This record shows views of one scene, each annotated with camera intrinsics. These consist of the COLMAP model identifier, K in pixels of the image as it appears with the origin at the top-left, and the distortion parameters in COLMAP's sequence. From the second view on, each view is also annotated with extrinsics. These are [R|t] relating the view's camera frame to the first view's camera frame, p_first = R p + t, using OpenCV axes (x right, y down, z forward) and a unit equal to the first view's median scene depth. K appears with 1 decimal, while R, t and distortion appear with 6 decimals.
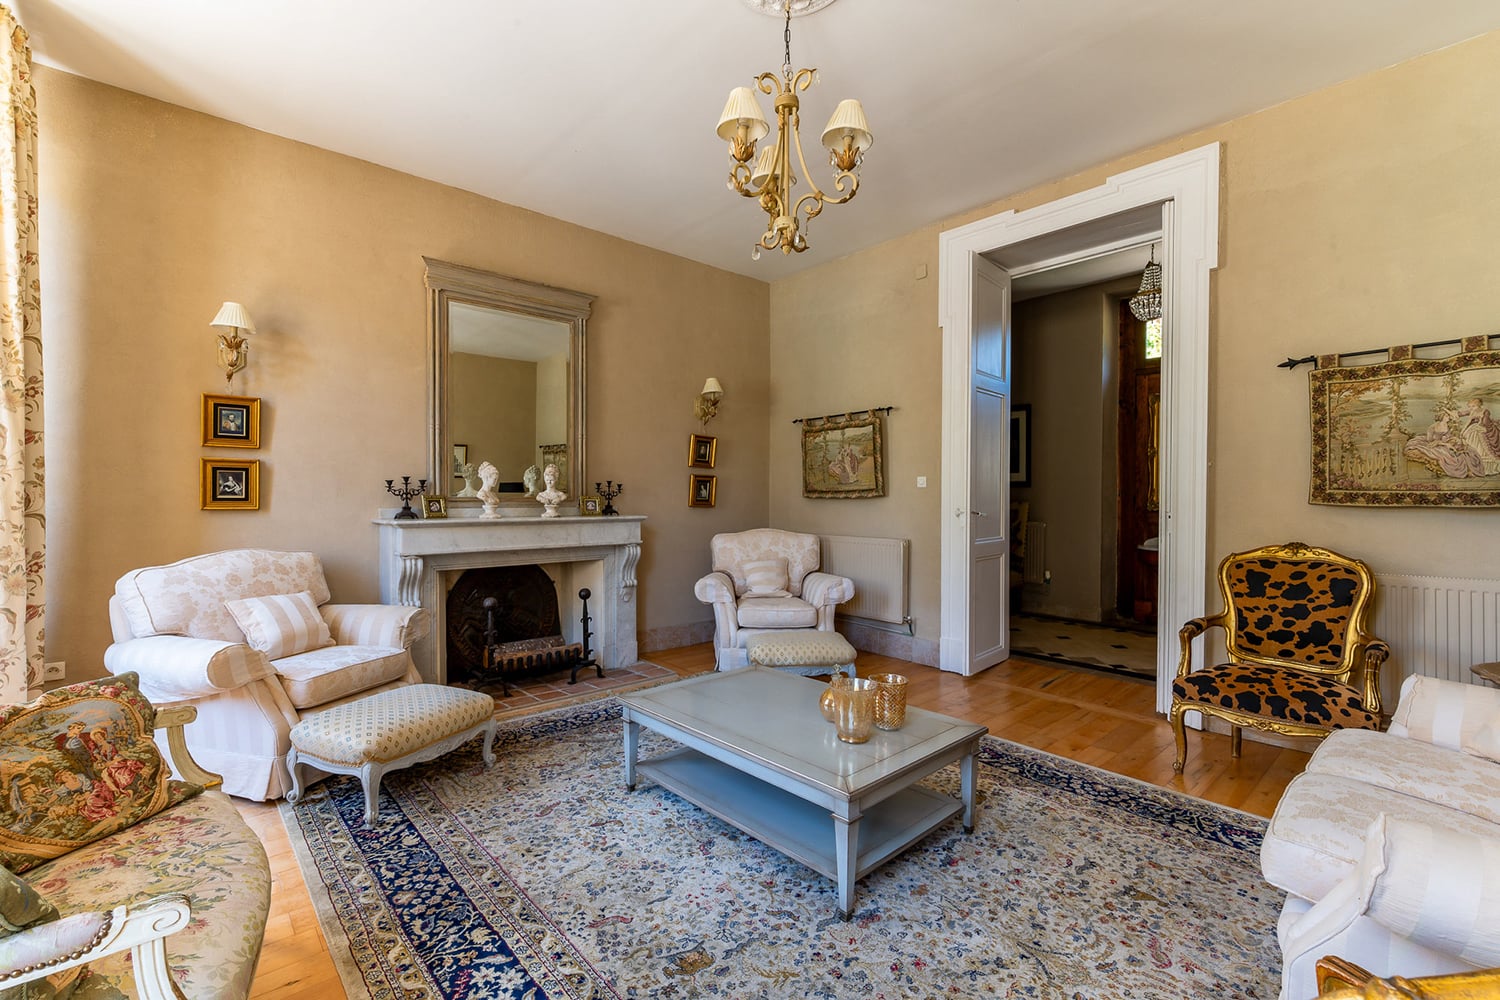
lens RADIAL K [[651.5, 0, 757.0], [0, 651.5, 508.6], [0, 0, 1]] dist [-0.000851, 0.000223]
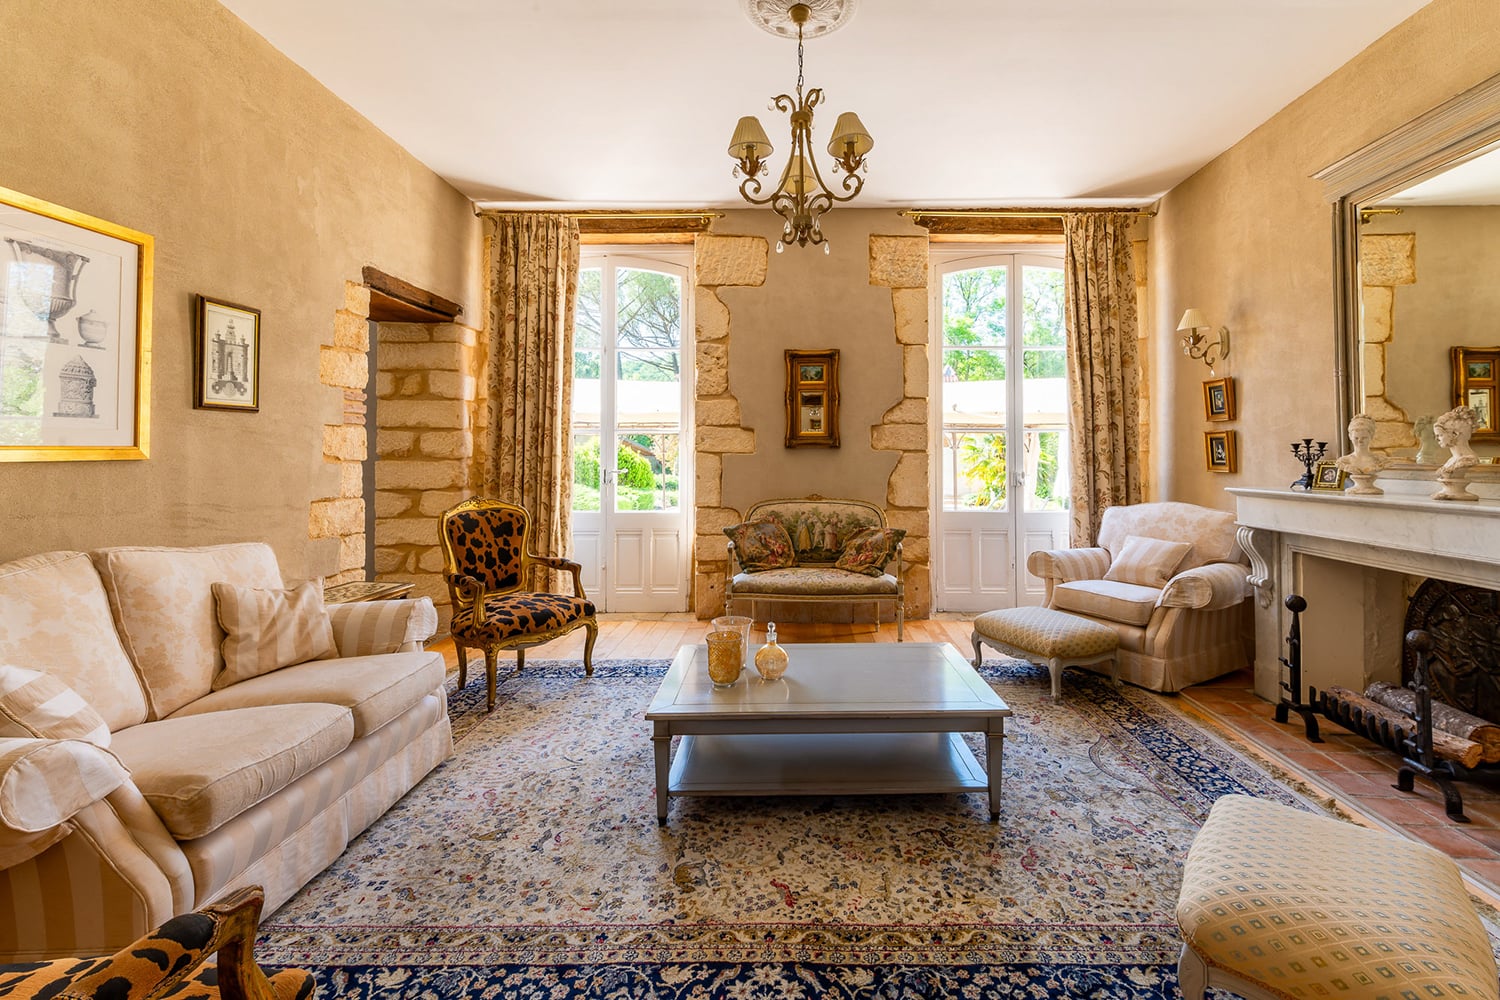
lens RADIAL K [[669.7, 0, 812.5], [0, 669.7, 438.3], [0, 0, 1]] dist [0.000548, 0.000298]
pose [[-0.659406, -0.022817, -0.751441, 0.659809], [-0.015735, 0.999739, -0.016548, -0.030113], [0.751623, 0.000912, -0.659593, 1.290829]]
